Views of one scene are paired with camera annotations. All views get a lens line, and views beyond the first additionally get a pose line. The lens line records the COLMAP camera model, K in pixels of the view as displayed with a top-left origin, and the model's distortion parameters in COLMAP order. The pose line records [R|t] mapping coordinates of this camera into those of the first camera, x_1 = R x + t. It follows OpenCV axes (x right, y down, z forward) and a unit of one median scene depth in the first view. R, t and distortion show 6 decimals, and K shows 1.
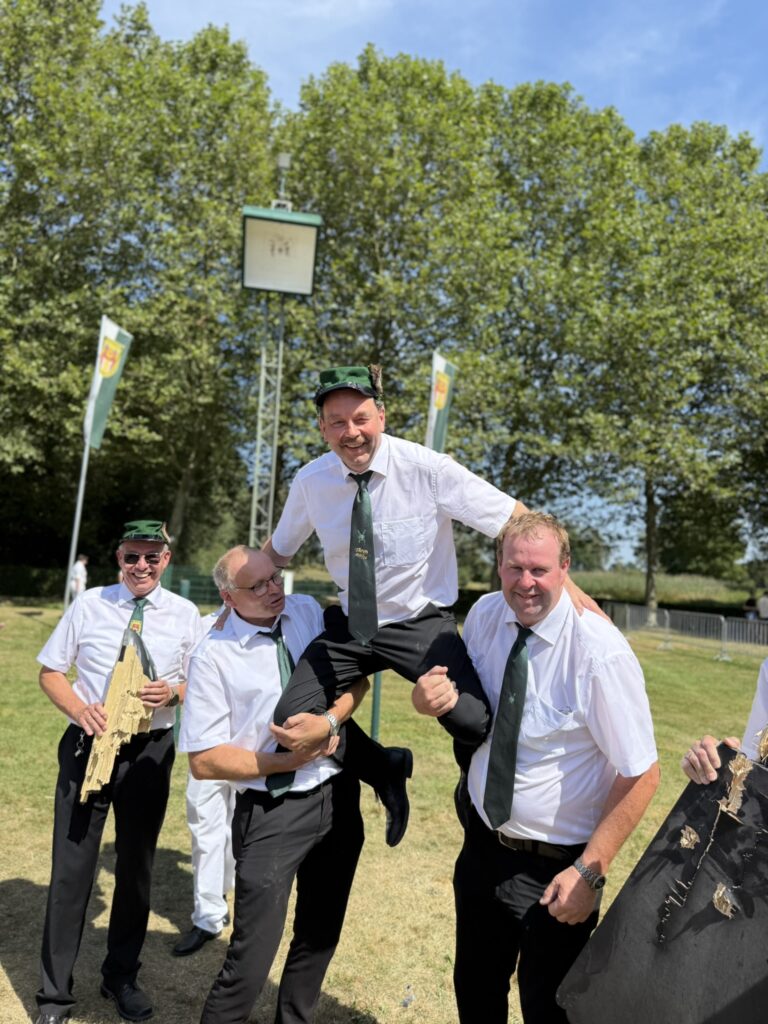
lens RADIAL K [[718.5, 0, 389.0], [0, 718.5, 519.4], [0, 0, 1]] dist [-0.004362, -0.012791]
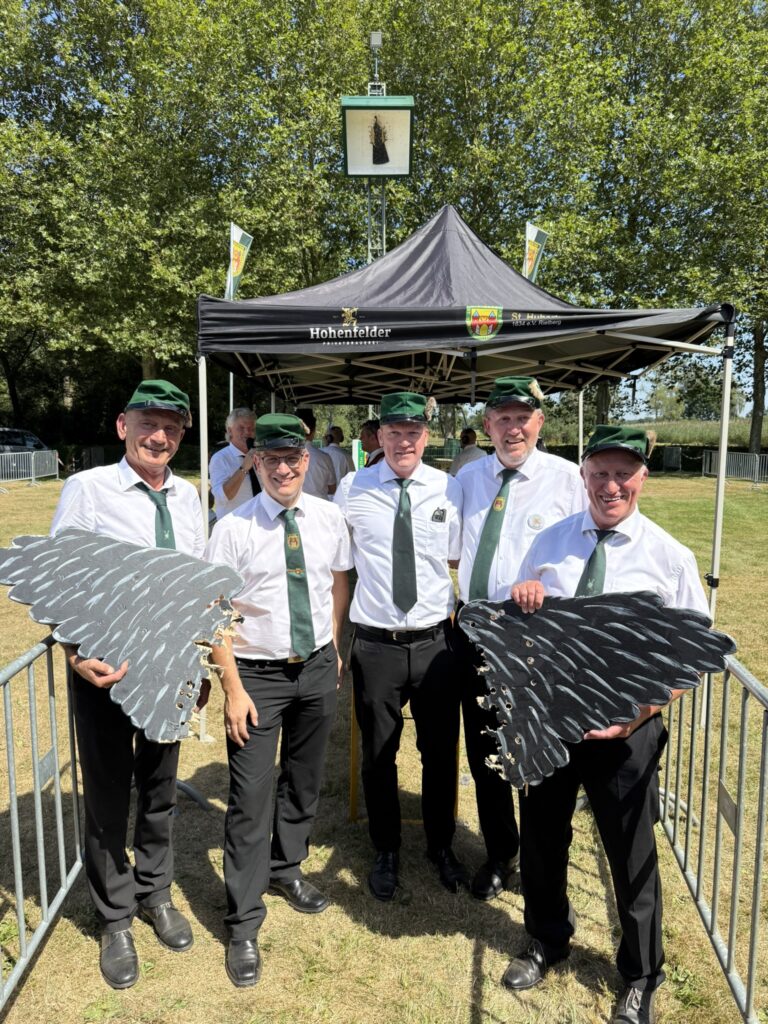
lens RADIAL K [[718.5, 0, 382.3], [0, 718.5, 509.9], [0, 0, 1]] dist [-0.004362, -0.012791]
pose [[0.984284, -0.029962, -0.174032, 0.021143], [0.061205, 0.982299, 0.177040, -0.015082], [0.165646, -0.184909, 0.968695, -0.119939]]
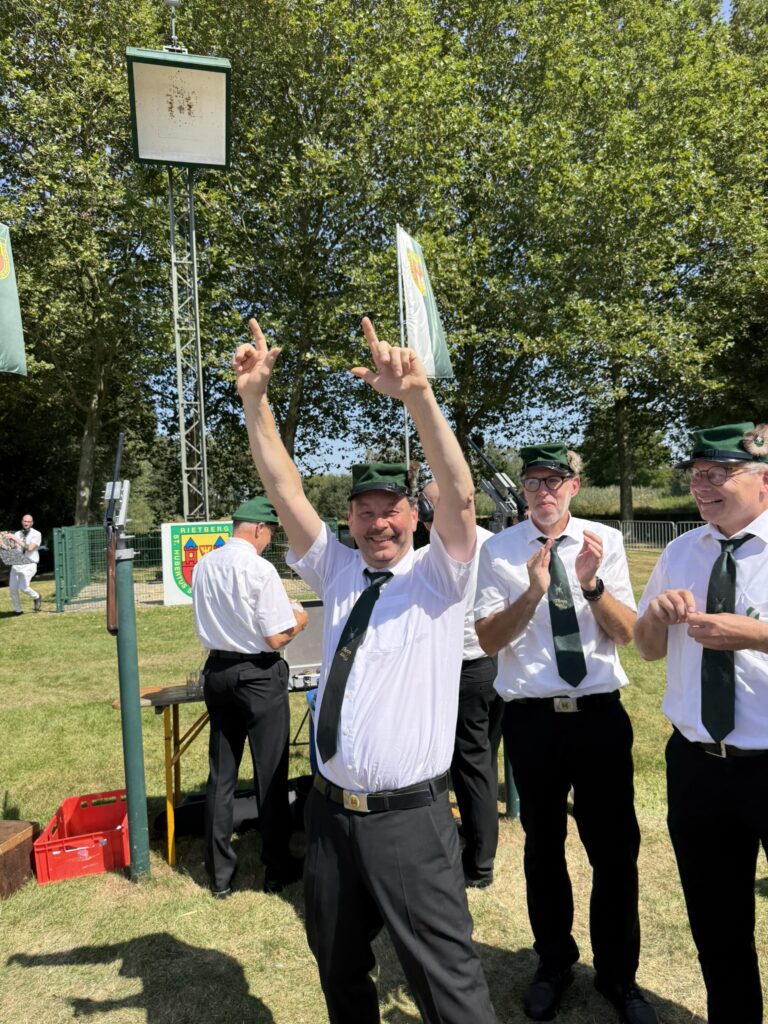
lens RADIAL K [[718.5, 0, 381.9], [0, 718.5, 520.6], [0, 0, 1]] dist [-0.004362, -0.012791]
pose [[0.991326, -0.093151, 0.092715, -0.044394], [0.084304, 0.991886, 0.095158, 0.010859], [-0.100827, -0.086517, 0.991135, 0.156097]]
